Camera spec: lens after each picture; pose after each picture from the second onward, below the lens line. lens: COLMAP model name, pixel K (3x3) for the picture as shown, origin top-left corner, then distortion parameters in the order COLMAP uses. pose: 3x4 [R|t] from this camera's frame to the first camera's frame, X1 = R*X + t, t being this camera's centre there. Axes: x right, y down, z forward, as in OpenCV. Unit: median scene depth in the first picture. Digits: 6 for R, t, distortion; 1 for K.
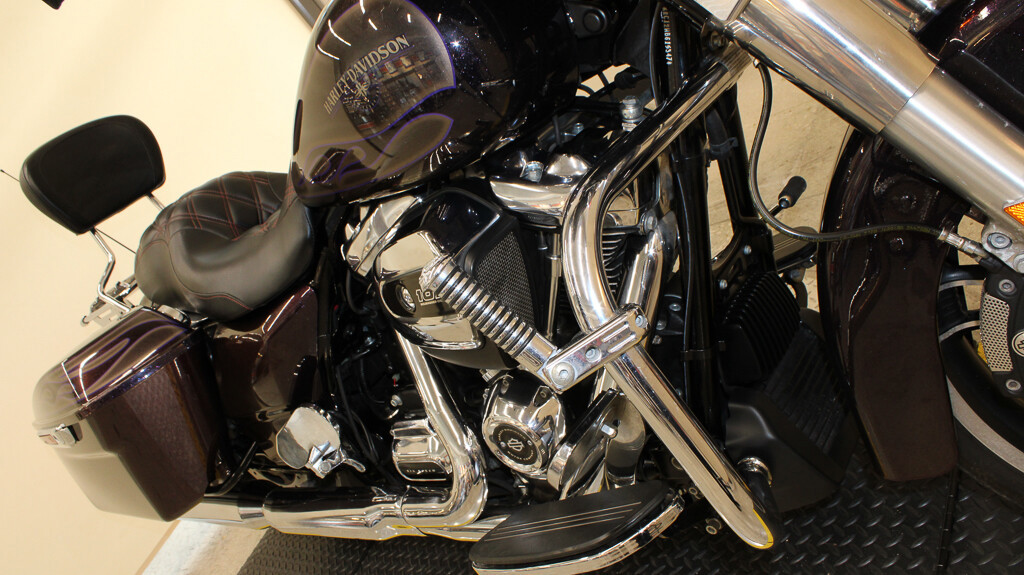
lens RADIAL K [[906.7, 0, 512.0], [0, 906.7, 287.5], [0, 0, 1]] dist [-0.151474, 0.143275]
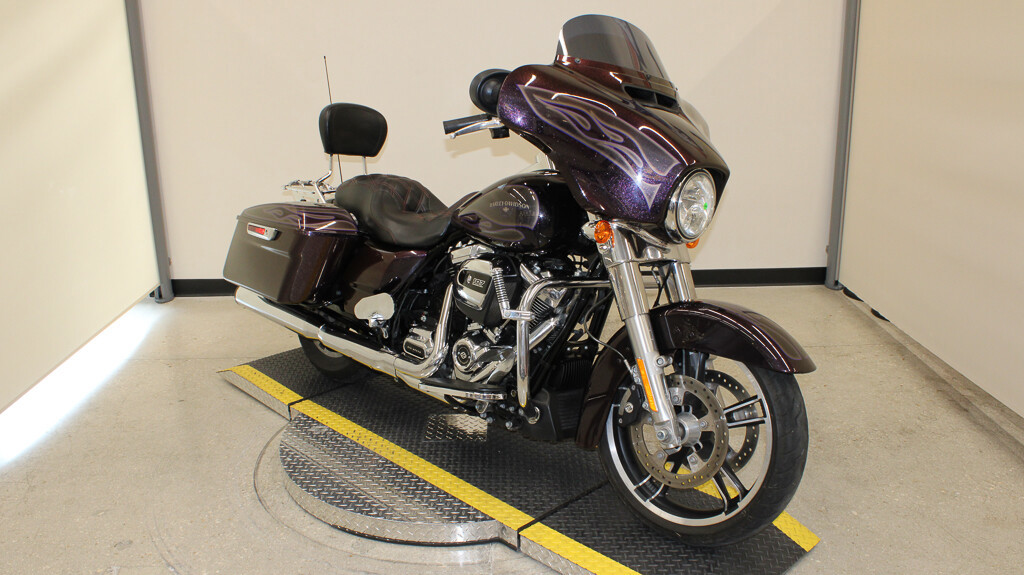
lens RADIAL K [[906.7, 0, 512.0], [0, 906.7, 287.5], [0, 0, 1]] dist [-0.151474, 0.143275]
pose [[0.791421, 0.610971, -0.019162, 0.032973], [-0.609083, 0.785549, -0.109232, 0.168855], [-0.051685, 0.098119, 0.993832, -1.122311]]
